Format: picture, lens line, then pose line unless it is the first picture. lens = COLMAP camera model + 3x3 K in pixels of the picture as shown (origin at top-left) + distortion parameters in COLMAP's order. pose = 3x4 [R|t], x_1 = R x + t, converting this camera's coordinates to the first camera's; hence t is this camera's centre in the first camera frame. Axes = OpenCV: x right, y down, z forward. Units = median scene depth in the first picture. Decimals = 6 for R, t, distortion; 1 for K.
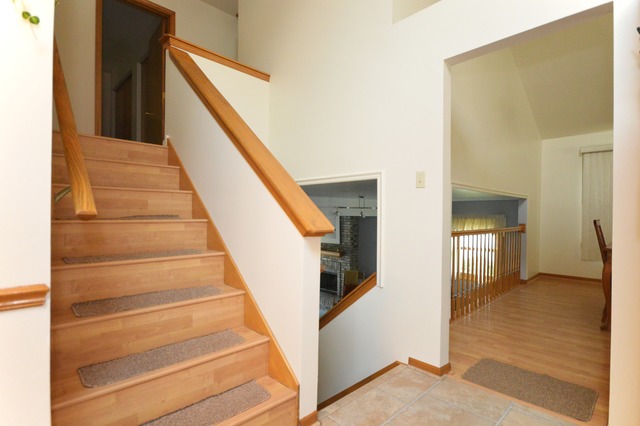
lens RADIAL K [[328.3, 0, 322.5], [0, 328.3, 214.1], [0, 0, 1]] dist [-0.001411, -0.000243]
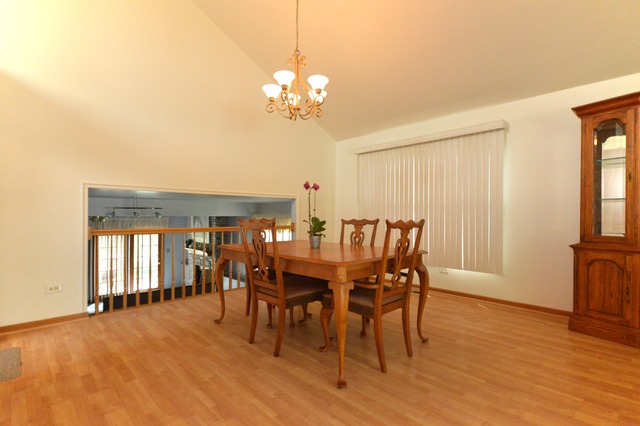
lens RADIAL K [[328.3, 0, 321.0], [0, 328.3, 214.5], [0, 0, 1]] dist [-0.001411, -0.000243]
pose [[0.999942, -0.004888, -0.009627, 1.241795], [0.004889, 0.999988, 0.000050, 0.005692], [0.009627, -0.000097, 0.999954, -0.053458]]
